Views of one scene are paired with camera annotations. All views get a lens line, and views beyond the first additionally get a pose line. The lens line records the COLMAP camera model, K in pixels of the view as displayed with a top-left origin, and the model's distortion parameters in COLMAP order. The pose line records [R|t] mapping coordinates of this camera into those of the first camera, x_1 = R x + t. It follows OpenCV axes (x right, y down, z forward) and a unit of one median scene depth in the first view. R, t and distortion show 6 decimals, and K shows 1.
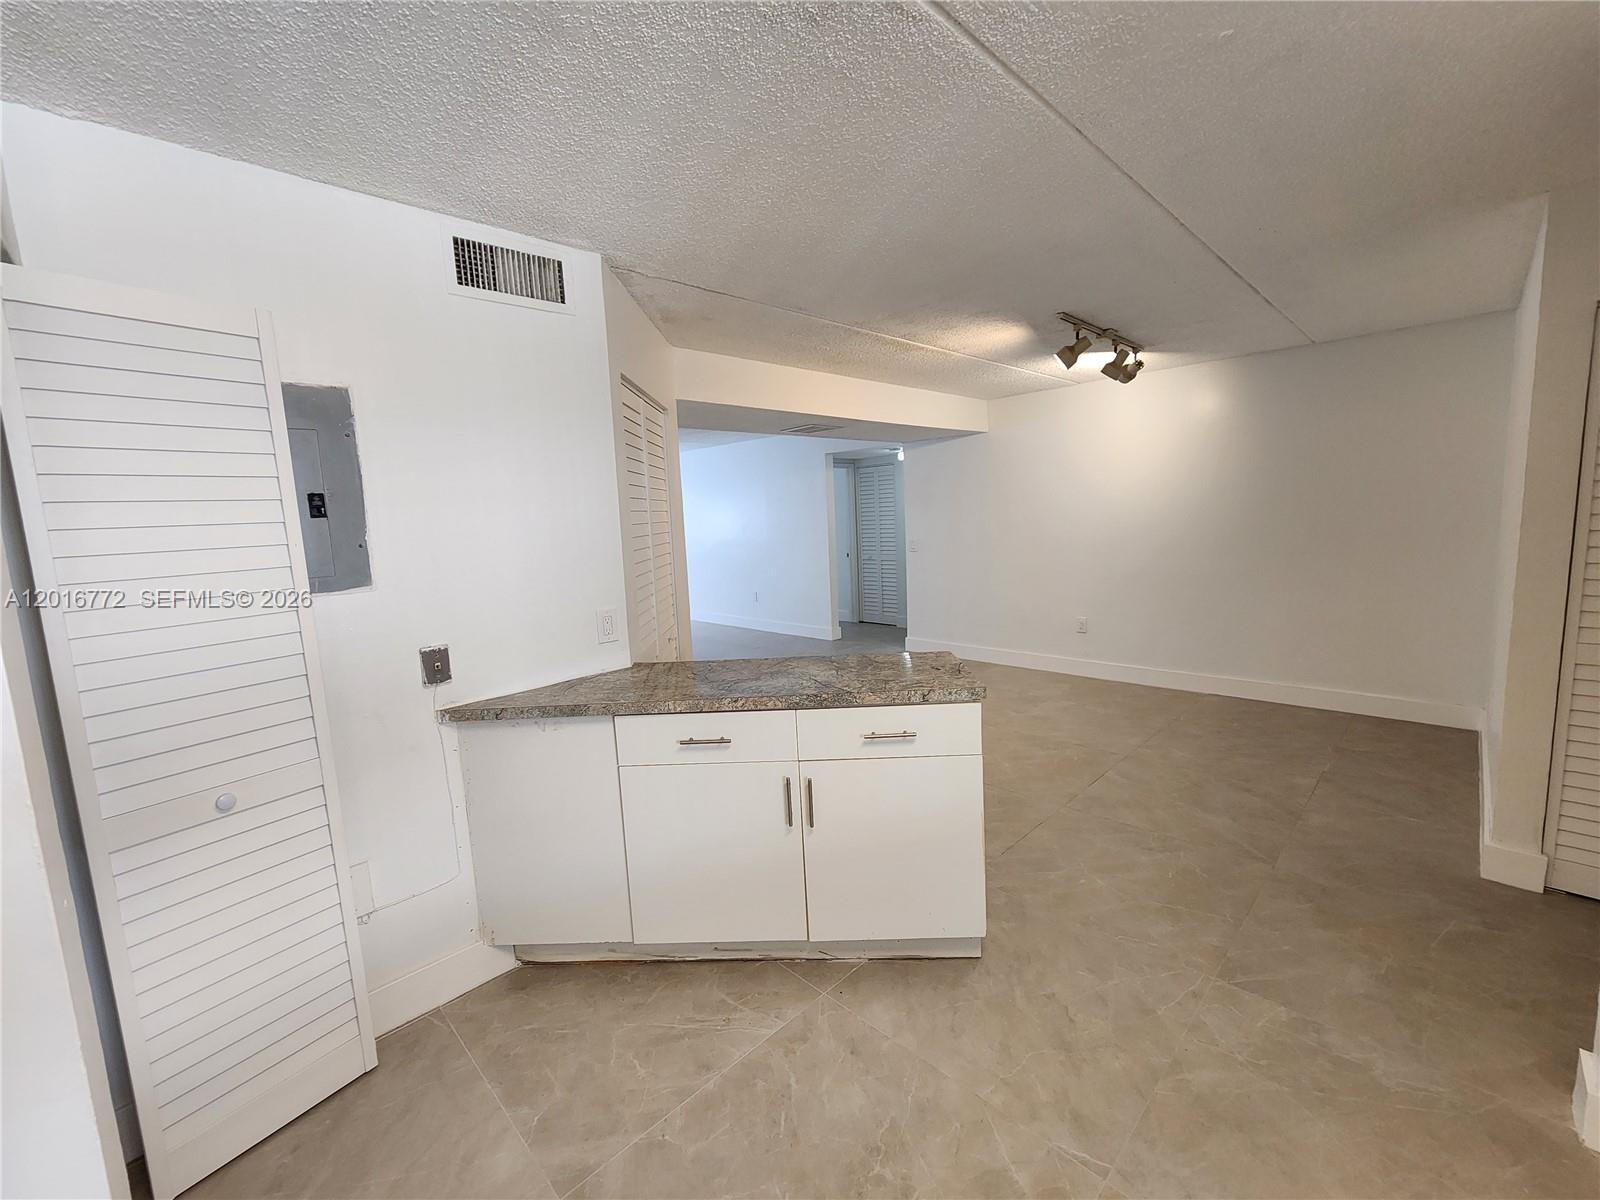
lens RADIAL K [[659.7, 0, 801.7], [0, 659.7, 594.1], [0, 0, 1]] dist [-0.000354, -0.000266]
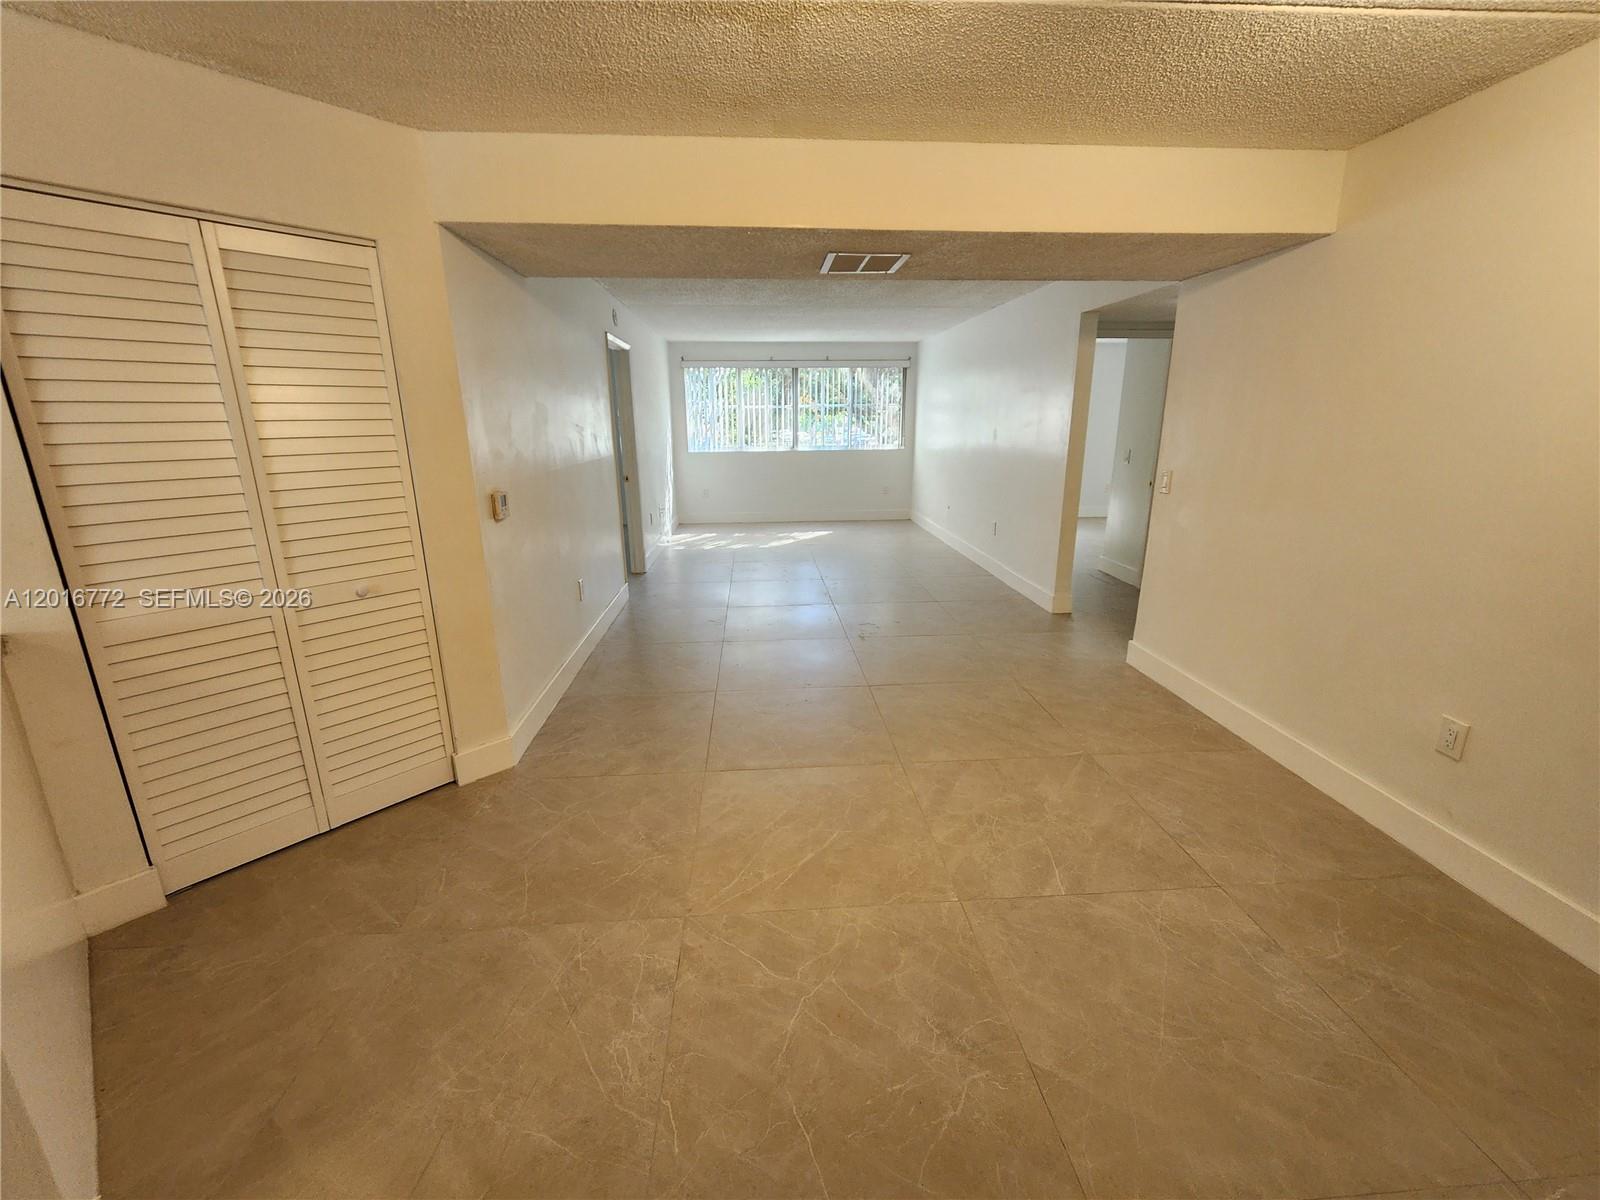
lens RADIAL K [[659.7, 0, 801.7], [0, 659.7, 594.1], [0, 0, 1]] dist [-0.000354, -0.000266]
pose [[0.757601, 0.207763, -0.618770, 0.978913], [-0.106086, 0.974577, 0.197344, -0.196790], [0.644040, -0.083865, 0.760381, 1.287135]]
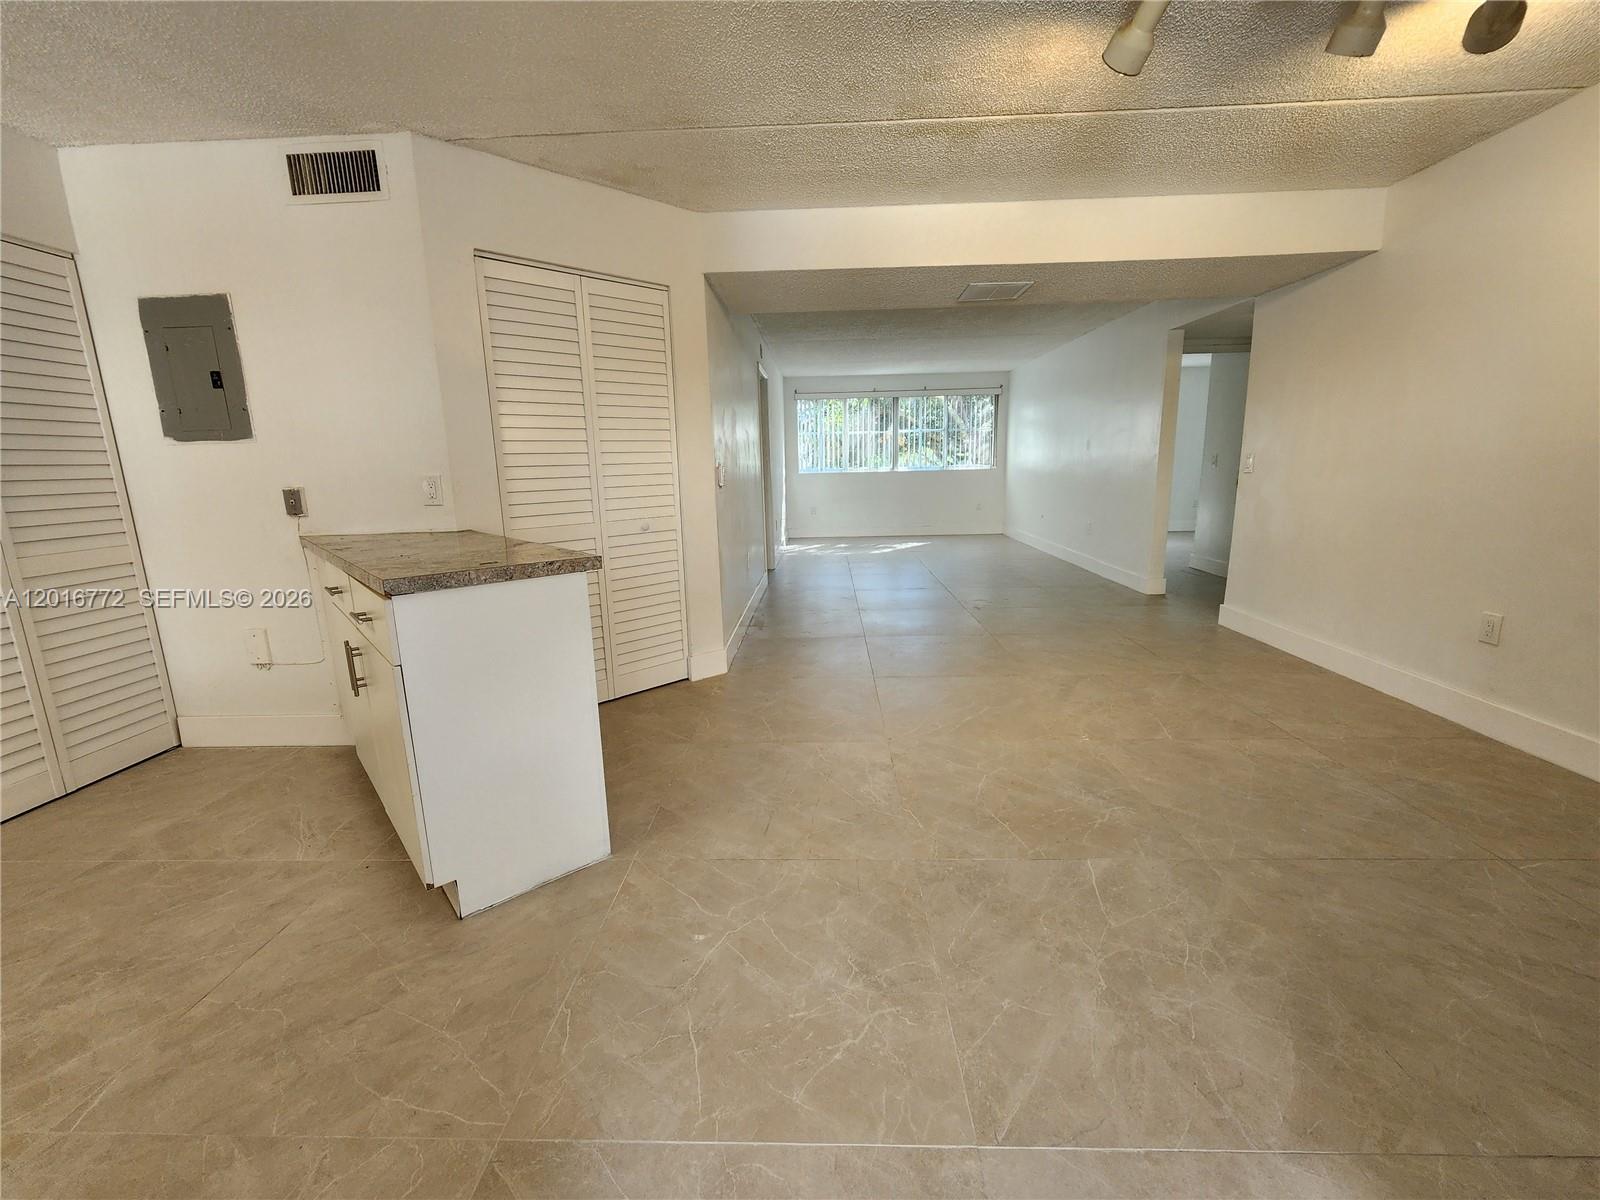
lens RADIAL K [[659.7, 0, 801.7], [0, 659.7, 594.1], [0, 0, 1]] dist [-0.000354, -0.000266]
pose [[0.685591, 0.170828, -0.707660, 1.140018], [-0.095881, 0.984799, 0.144837, -0.001455], [0.721645, -0.031448, 0.691549, 0.806961]]
